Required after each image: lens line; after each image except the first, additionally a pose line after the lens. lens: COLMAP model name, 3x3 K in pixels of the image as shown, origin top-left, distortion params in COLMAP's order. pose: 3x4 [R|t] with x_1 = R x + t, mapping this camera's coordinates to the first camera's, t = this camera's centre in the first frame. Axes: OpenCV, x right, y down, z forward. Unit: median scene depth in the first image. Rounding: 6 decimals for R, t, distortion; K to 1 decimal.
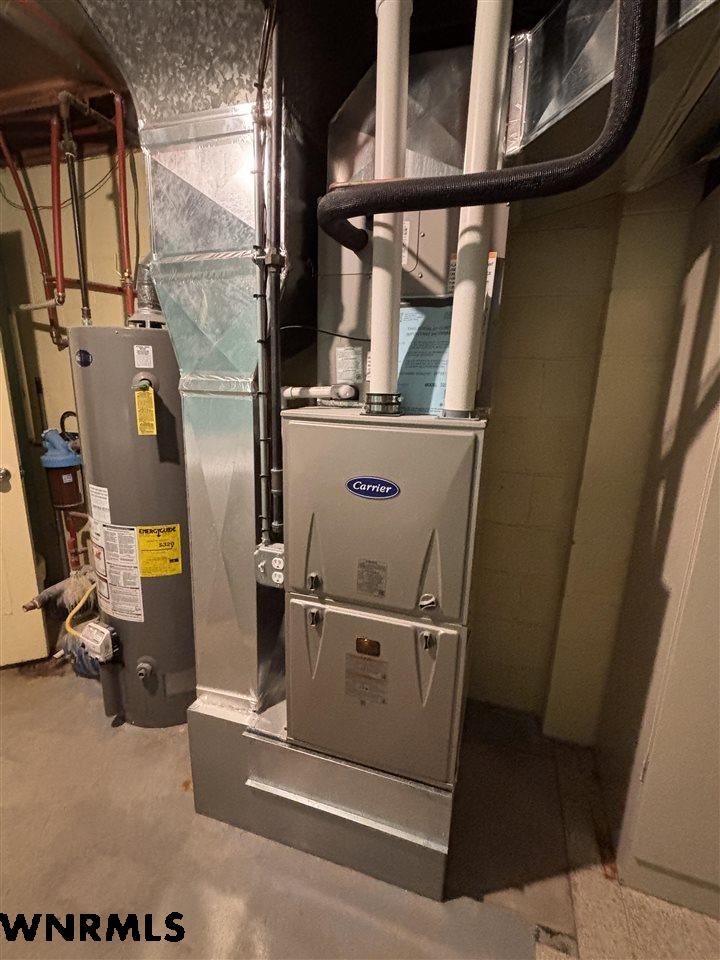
lens RADIAL K [[444.6, 0, 360.6], [0, 444.6, 484.2], [0, 0, 1]] dist [0.001424, -0.000056]
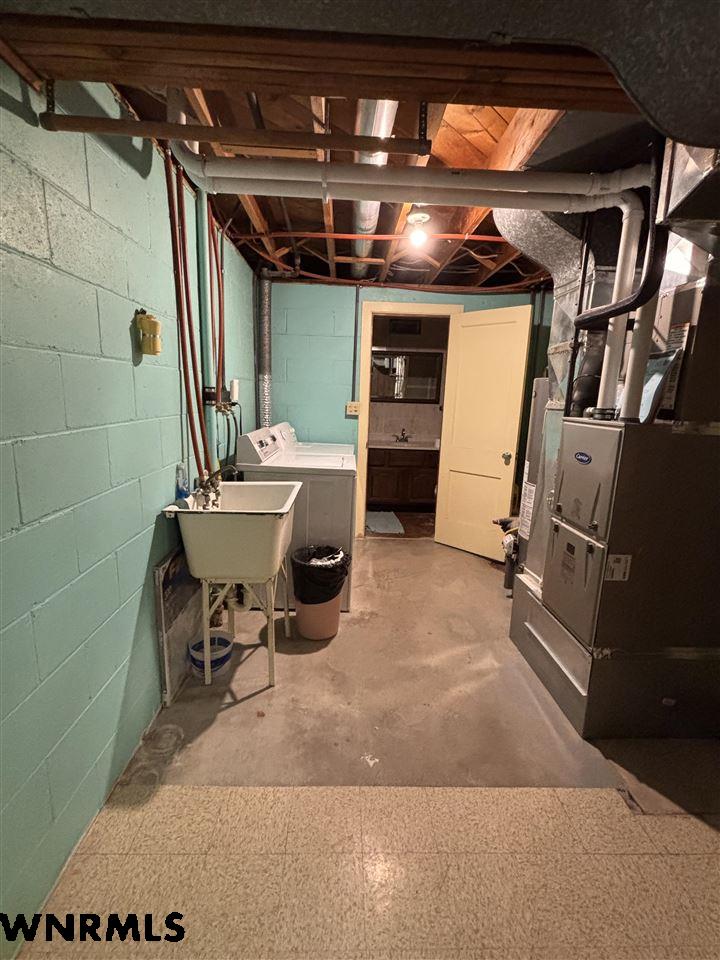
lens RADIAL K [[444.6, 0, 356.9], [0, 444.6, 482.2], [0, 0, 1]] dist [0.001424, -0.000056]
pose [[0.346950, 0.160726, -0.924009, 1.384324], [-0.249732, 0.965471, 0.074167, 0.197980], [0.904024, 0.205022, 0.375108, -0.528662]]
